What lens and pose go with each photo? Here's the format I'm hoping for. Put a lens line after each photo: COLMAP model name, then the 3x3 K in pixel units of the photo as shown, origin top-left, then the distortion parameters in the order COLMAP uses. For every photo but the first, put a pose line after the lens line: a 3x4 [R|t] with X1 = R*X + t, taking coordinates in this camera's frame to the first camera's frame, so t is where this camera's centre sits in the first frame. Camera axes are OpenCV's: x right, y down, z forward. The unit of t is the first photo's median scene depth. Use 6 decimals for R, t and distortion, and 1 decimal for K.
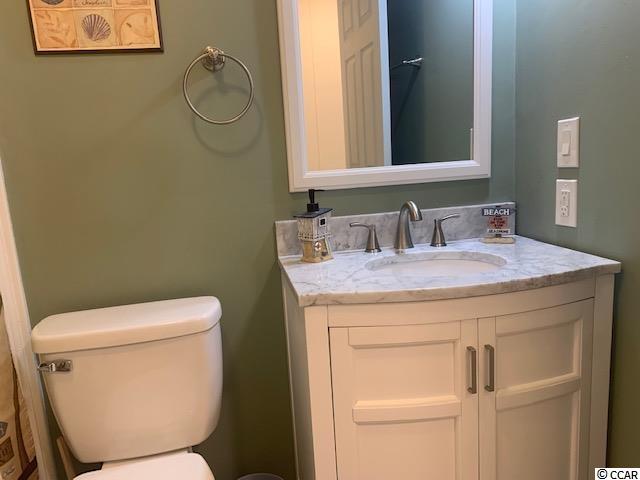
lens RADIAL K [[510.9, 0, 320.0], [0, 510.9, 240.0], [0, 0, 1]] dist [0.104084, -0.107123]
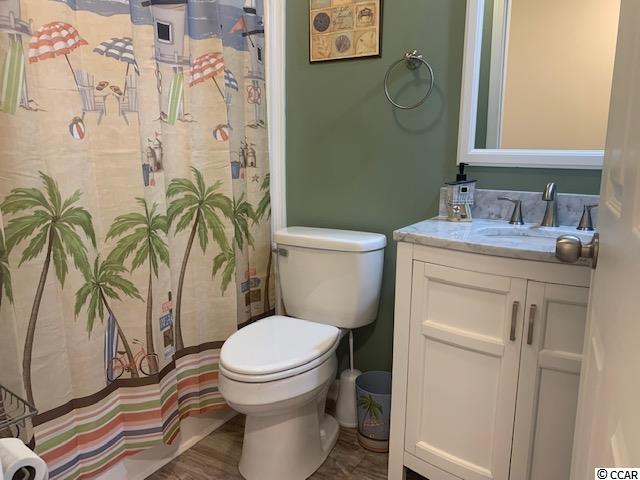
lens RADIAL K [[510.9, 0, 320.0], [0, 510.9, 240.0], [0, 0, 1]] dist [0.104084, -0.107123]
pose [[0.752385, 0.185009, -0.632210, 0.578524], [-0.167708, 0.981923, 0.087760, 0.033637], [0.637018, 0.039997, 0.769811, -0.180918]]
